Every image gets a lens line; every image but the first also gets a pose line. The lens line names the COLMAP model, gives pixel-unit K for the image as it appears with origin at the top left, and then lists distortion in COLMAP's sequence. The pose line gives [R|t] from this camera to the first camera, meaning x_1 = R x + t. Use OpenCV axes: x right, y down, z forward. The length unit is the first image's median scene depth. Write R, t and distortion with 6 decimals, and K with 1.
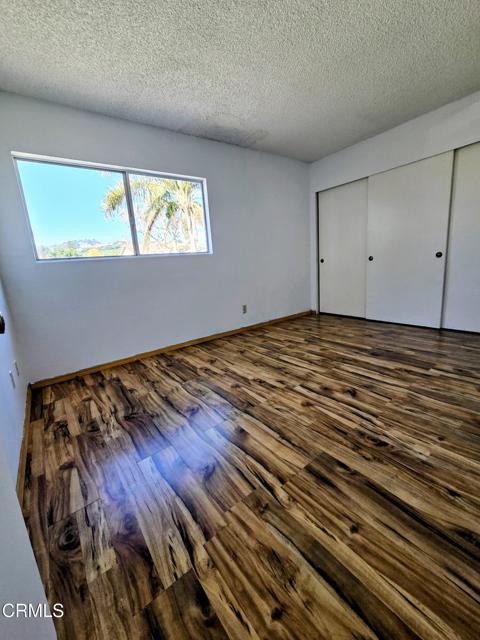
lens RADIAL K [[262.4, 0, 240.8], [0, 262.4, 315.1], [0, 0, 1]] dist [0.001716, -0.000616]
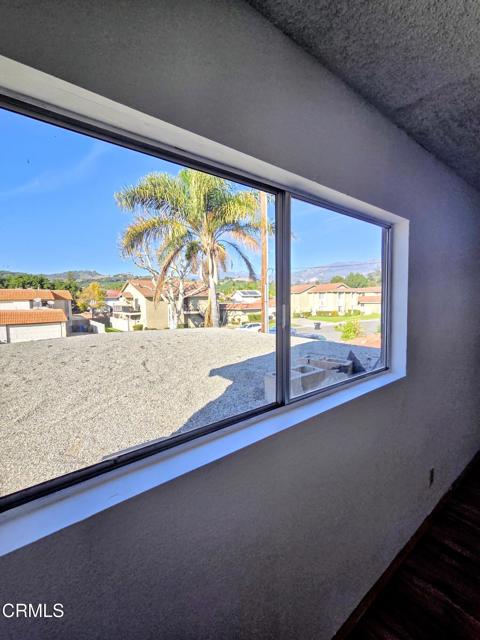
lens RADIAL K [[262.4, 0, 240.8], [0, 262.4, 315.1], [0, 0, 1]] dist [0.001716, -0.000616]
pose [[0.998130, 0.057576, 0.020509, -0.103515], [-0.054086, 0.988335, -0.142365, -0.065164], [-0.028466, 0.140990, 0.989602, 0.136564]]
